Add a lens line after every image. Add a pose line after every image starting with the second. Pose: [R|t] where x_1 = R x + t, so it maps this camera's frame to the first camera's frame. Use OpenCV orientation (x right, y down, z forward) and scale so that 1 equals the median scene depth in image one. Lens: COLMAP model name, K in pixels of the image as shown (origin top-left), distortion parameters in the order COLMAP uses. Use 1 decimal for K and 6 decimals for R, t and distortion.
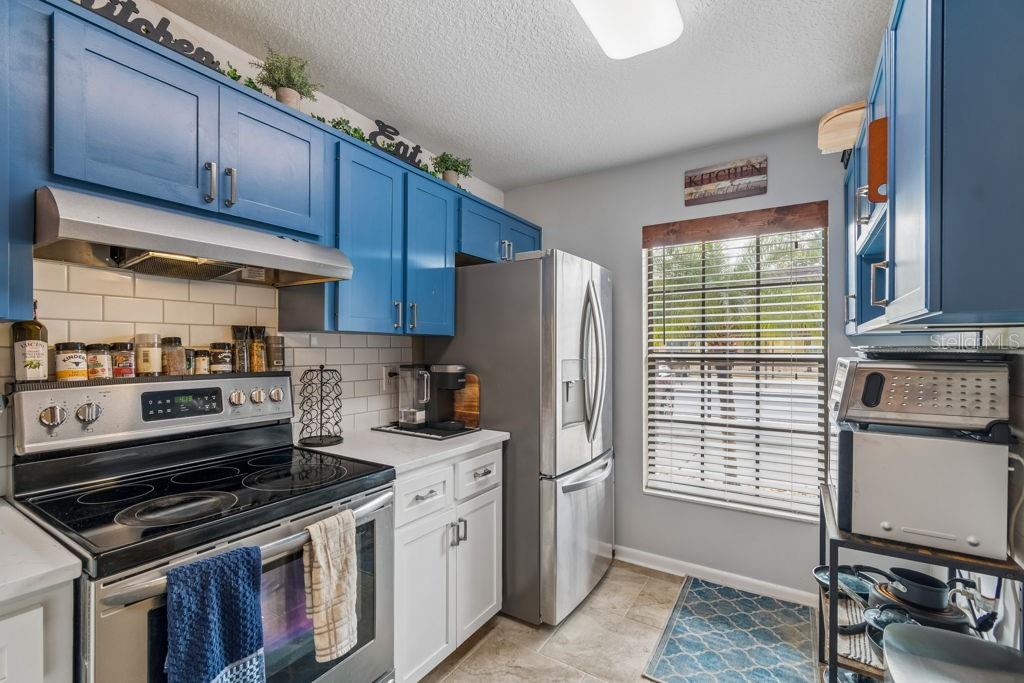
lens RADIAL K [[460.2, 0, 510.3], [0, 460.2, 346.8], [0, 0, 1]] dist [-0.000422, -0.000597]
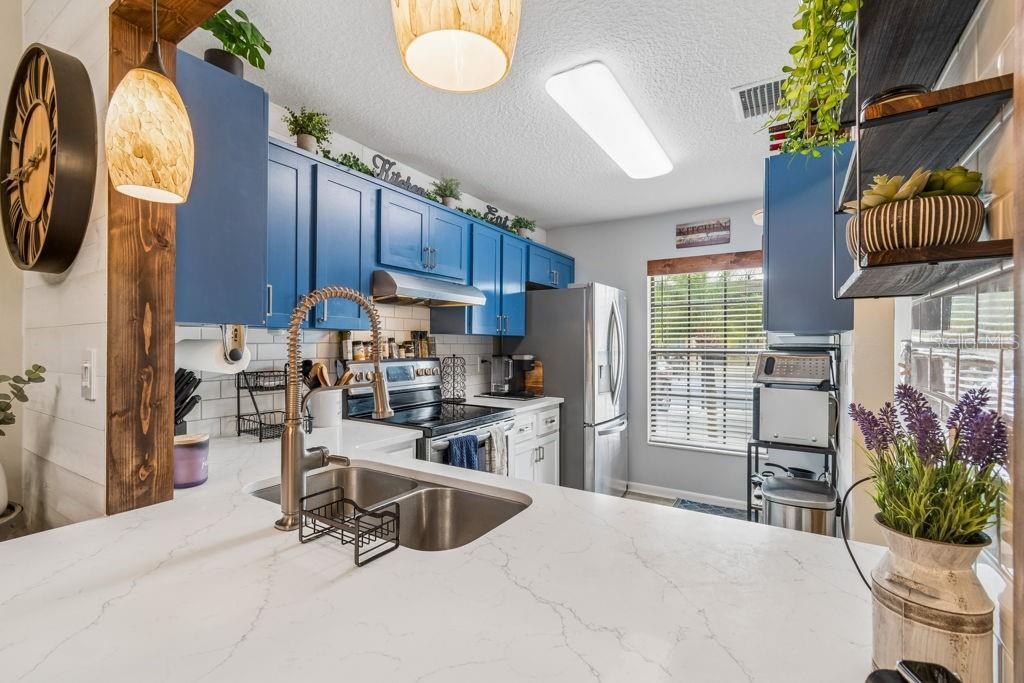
lens RADIAL K [[460.2, 0, 510.9], [0, 460.2, 343.0], [0, 0, 1]] dist [-0.000422, -0.000597]
pose [[0.999994, 0.001829, 0.002985, -0.184517], [-0.001825, 0.999997, -0.001439, 0.001152], [-0.002988, 0.001434, 0.999995, -0.562474]]
